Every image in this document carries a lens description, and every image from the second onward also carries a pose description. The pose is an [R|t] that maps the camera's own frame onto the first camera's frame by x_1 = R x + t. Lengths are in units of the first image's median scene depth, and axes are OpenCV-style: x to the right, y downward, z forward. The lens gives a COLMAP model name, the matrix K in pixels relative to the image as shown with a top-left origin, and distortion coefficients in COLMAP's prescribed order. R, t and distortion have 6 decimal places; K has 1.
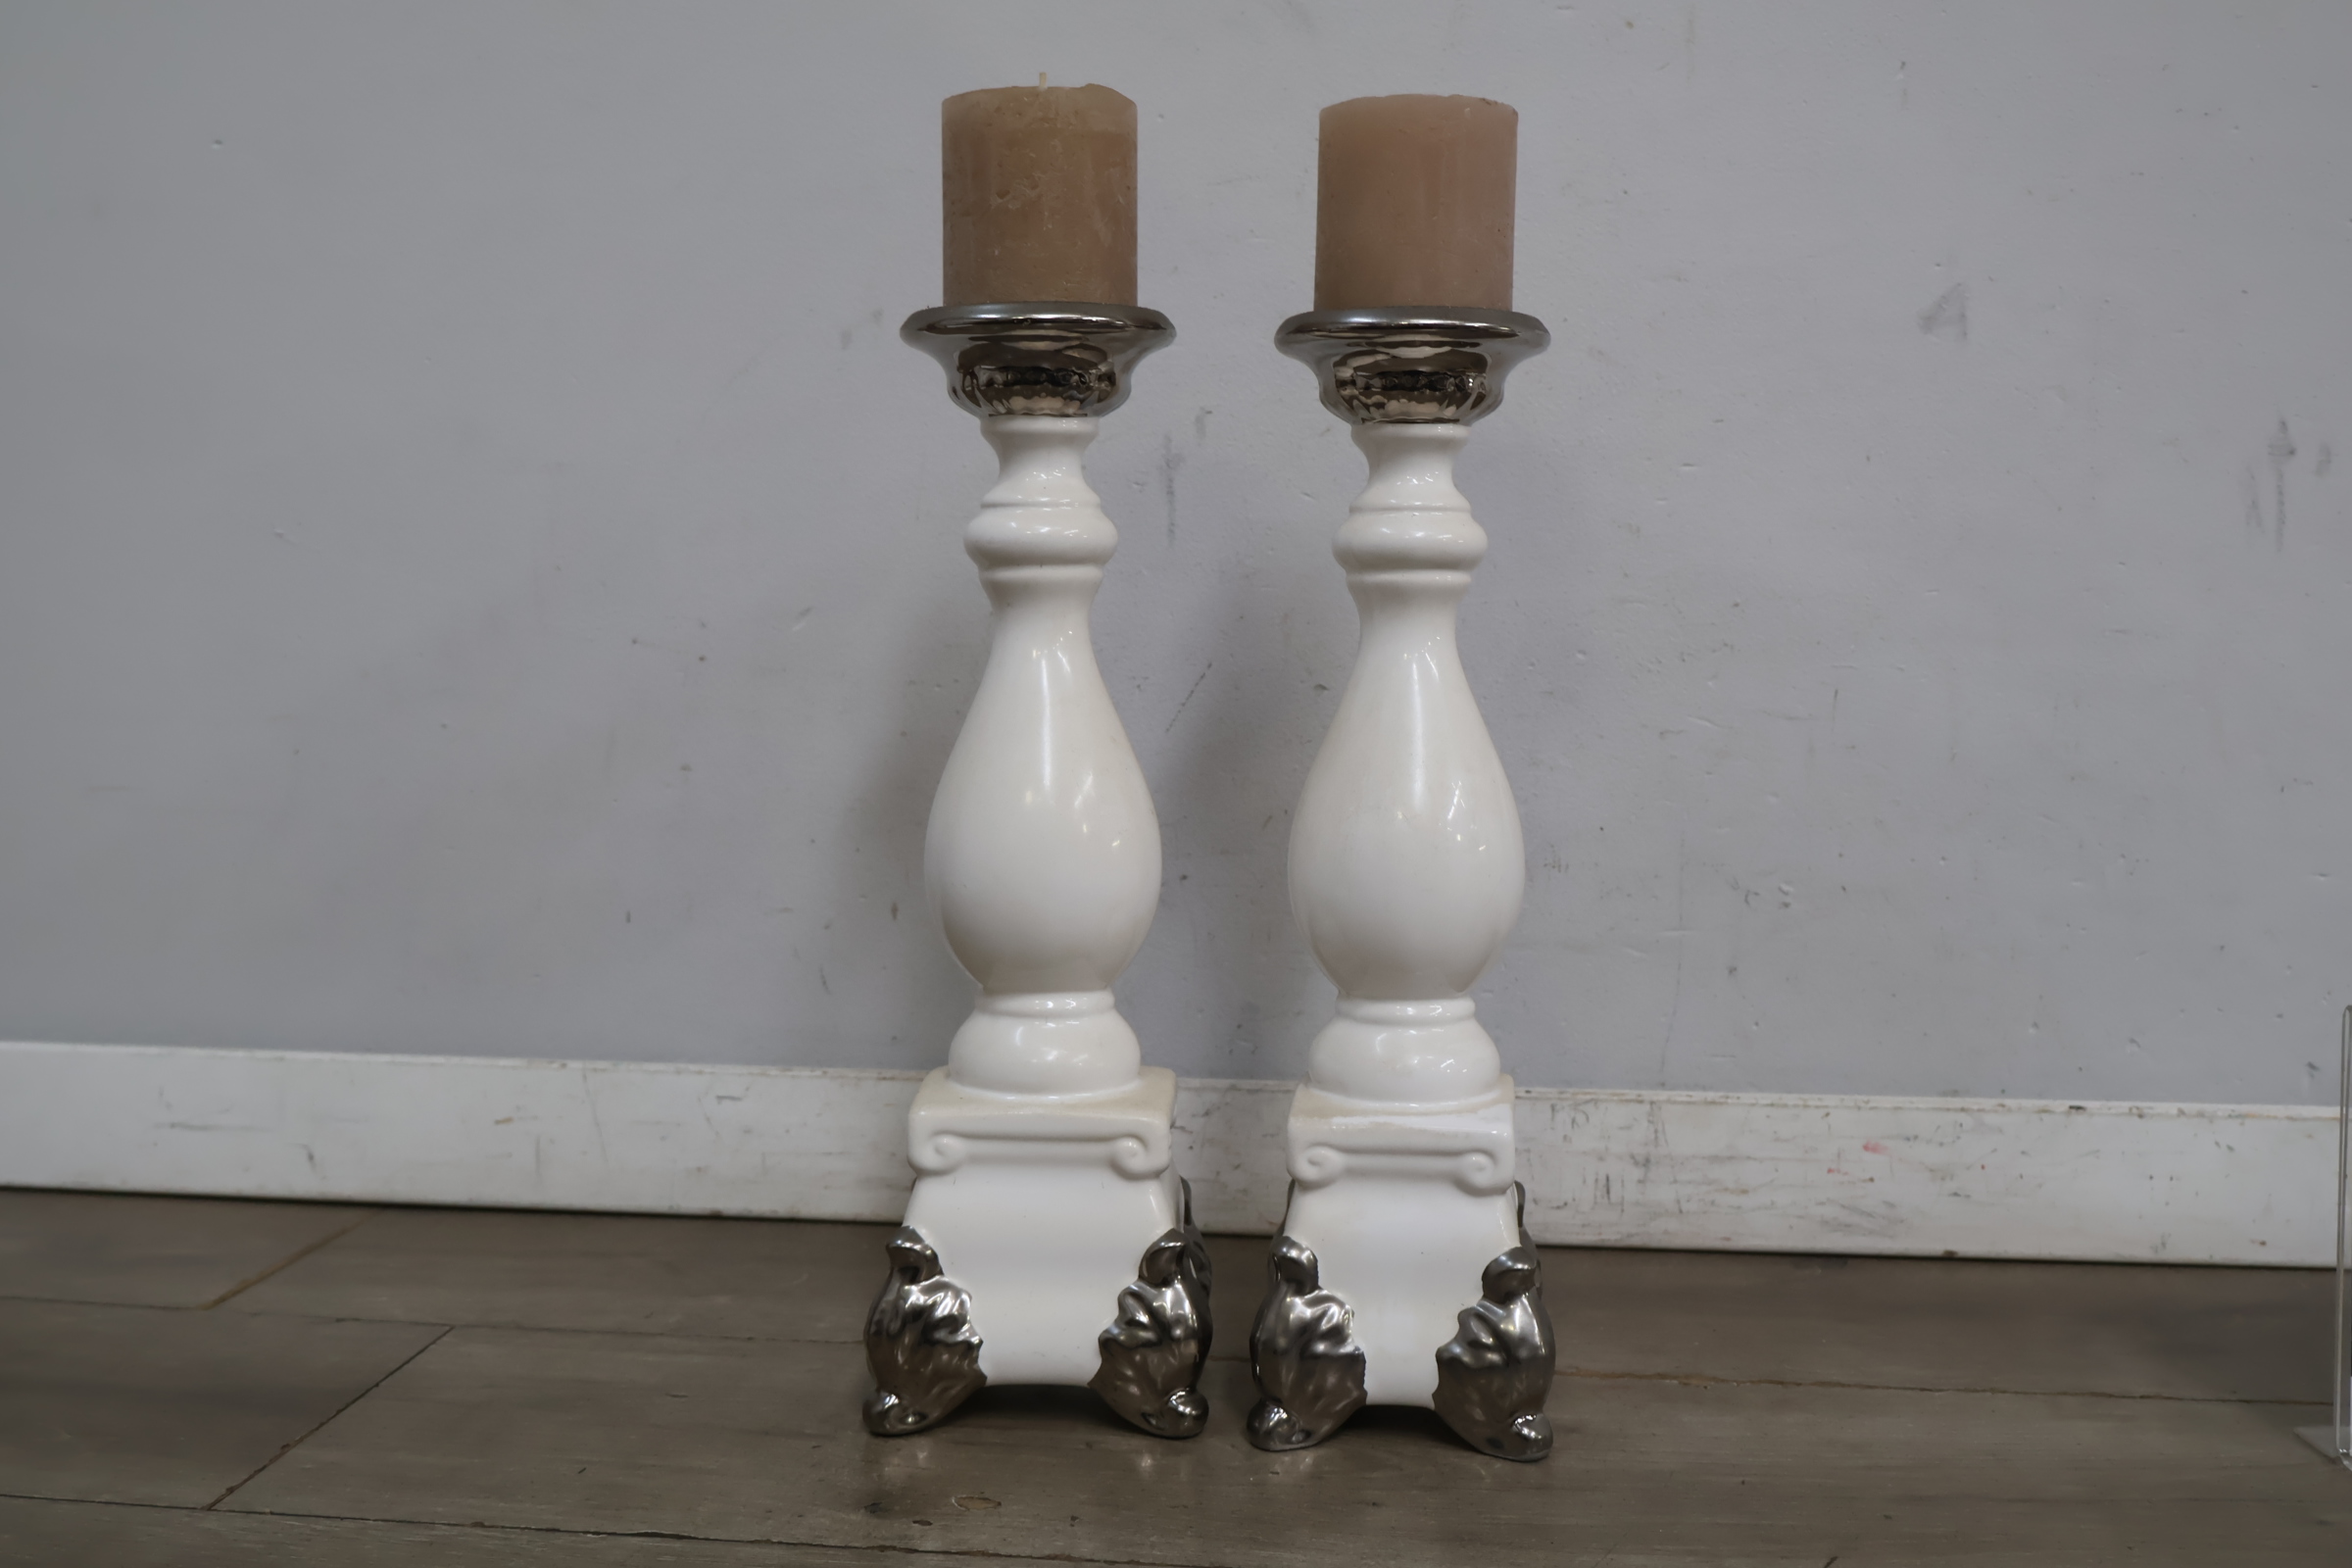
lens RADIAL K [[2465.3, 0, 1176.0], [0, 2465.3, 784.0], [0, 0, 1]] dist [-0.005466, -0.004212]
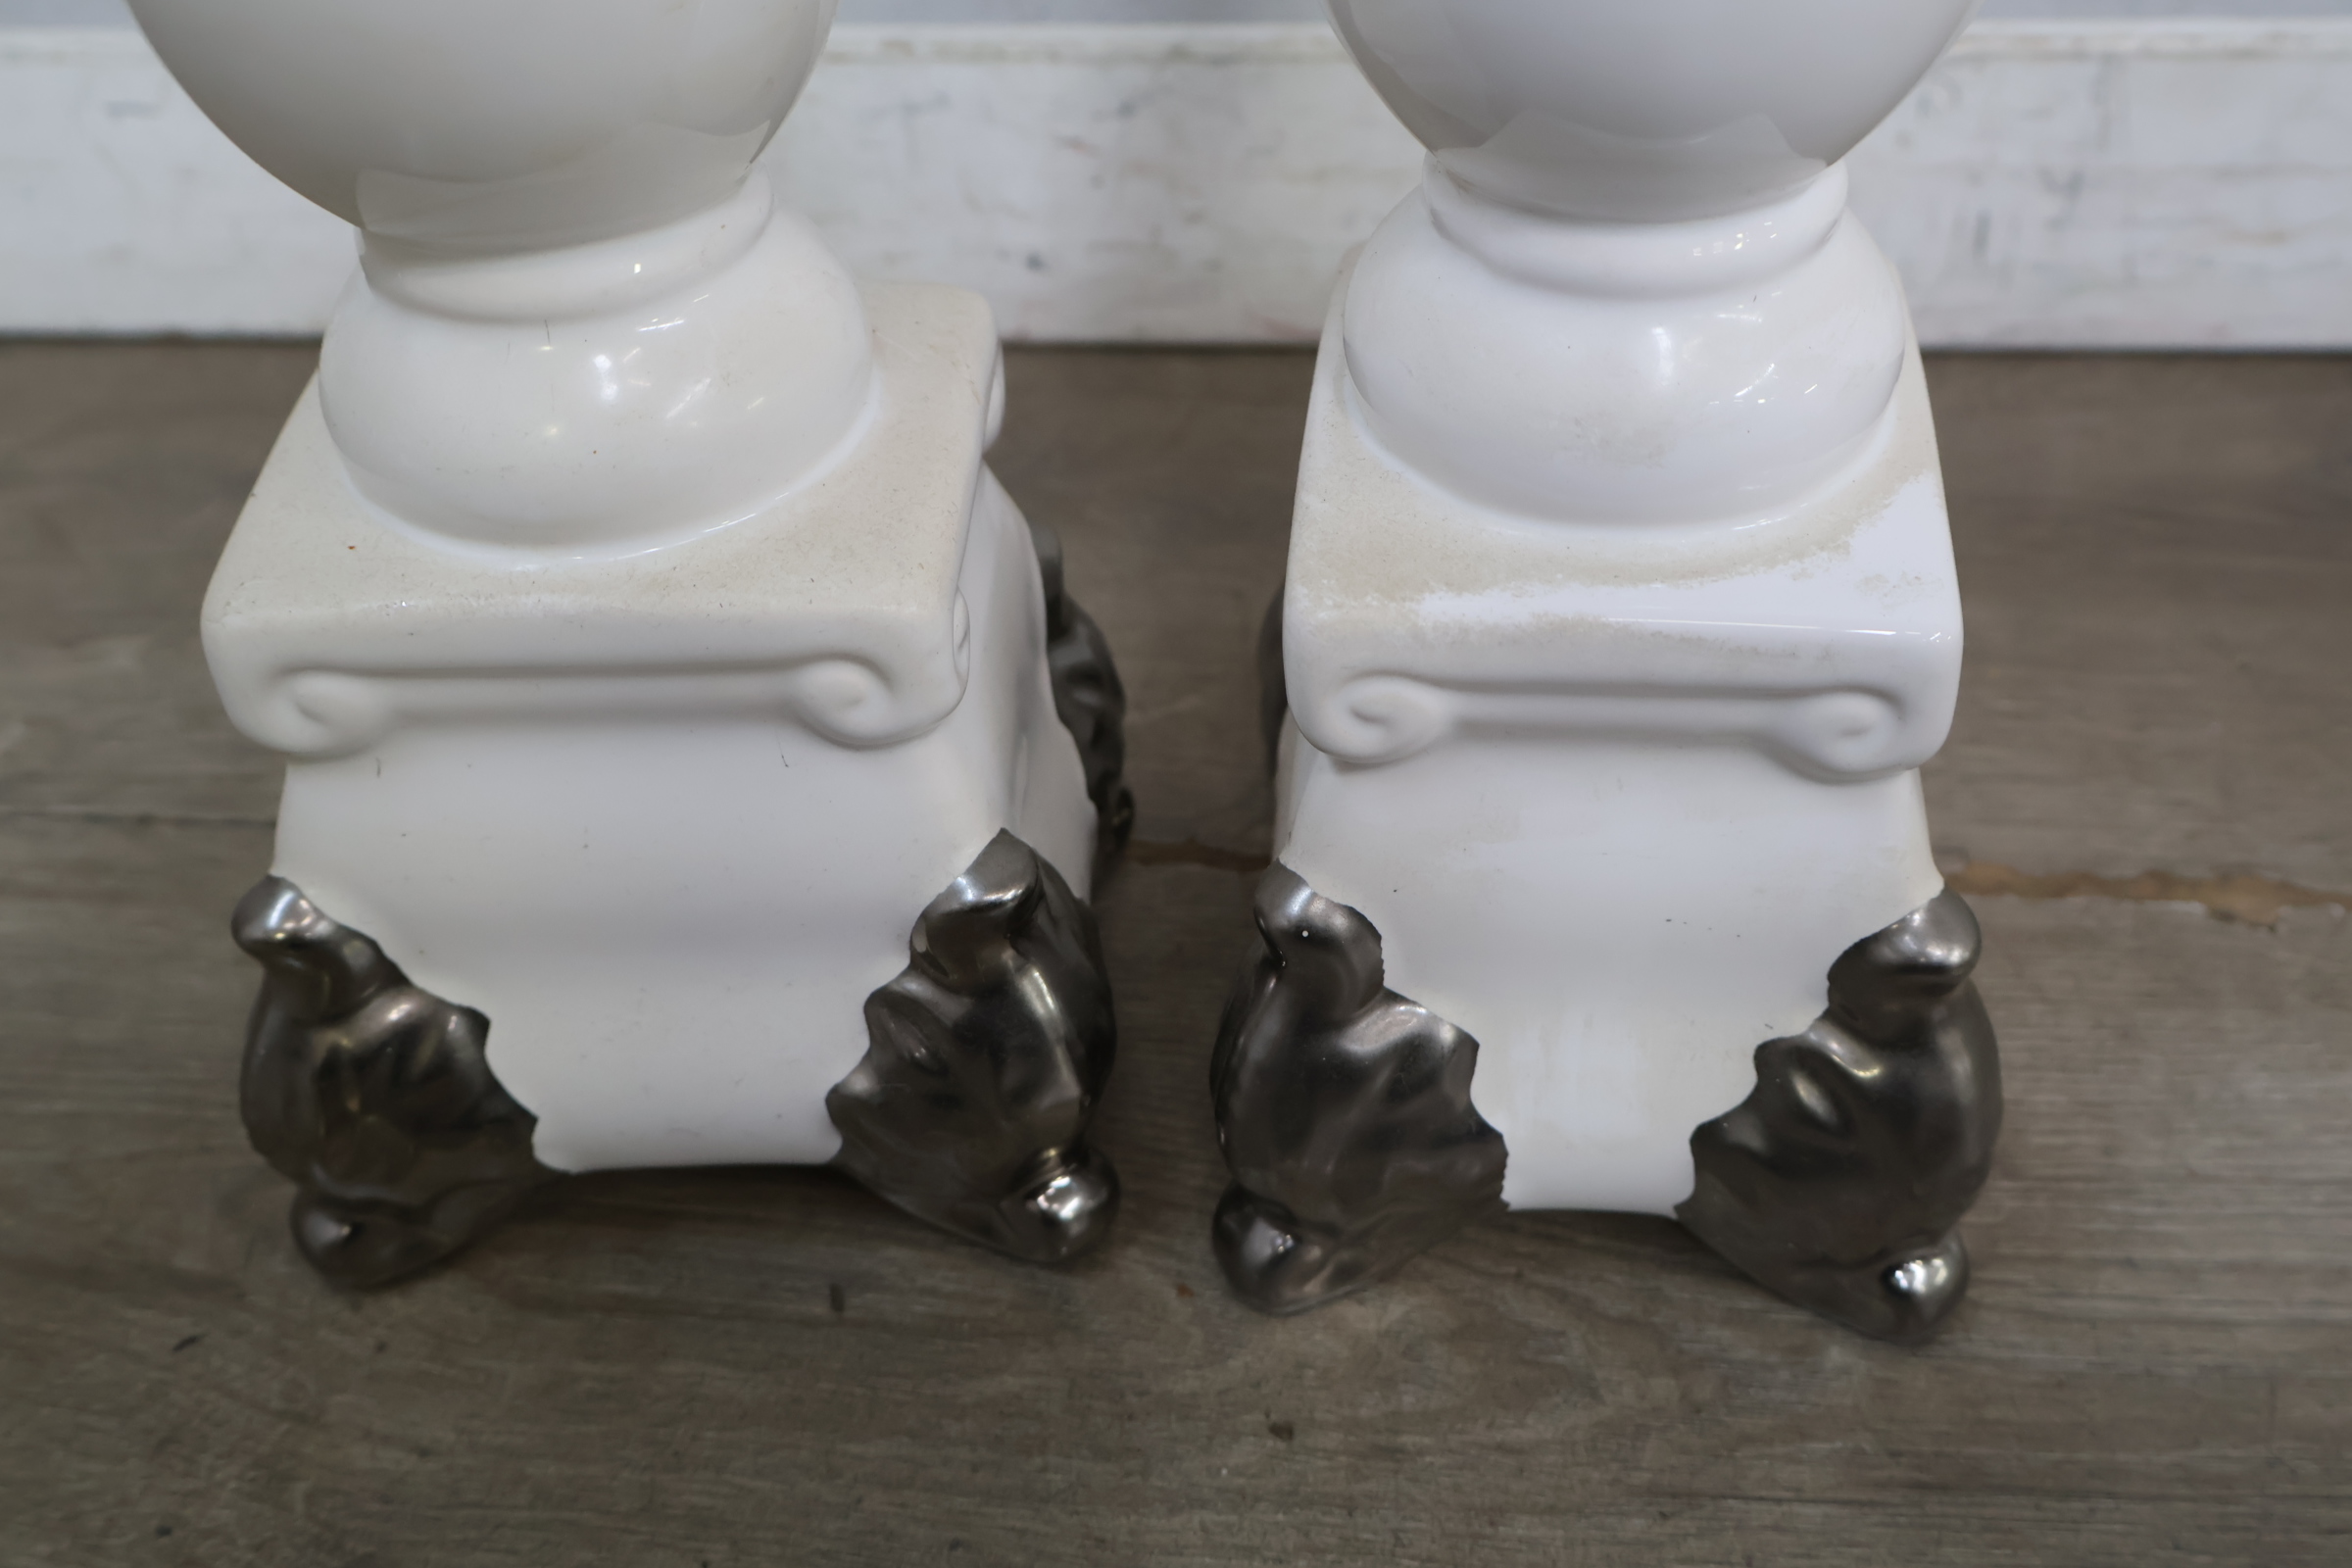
lens RADIAL K [[2465.3, 0, 1176.0], [0, 2465.3, 784.0], [0, 0, 1]] dist [-0.005466, -0.004212]
pose [[0.998402, -0.048379, -0.029188, 0.037615], [0.056347, 0.814321, 0.577673, -0.039722], [-0.004179, -0.578395, 0.815746, 0.692880]]
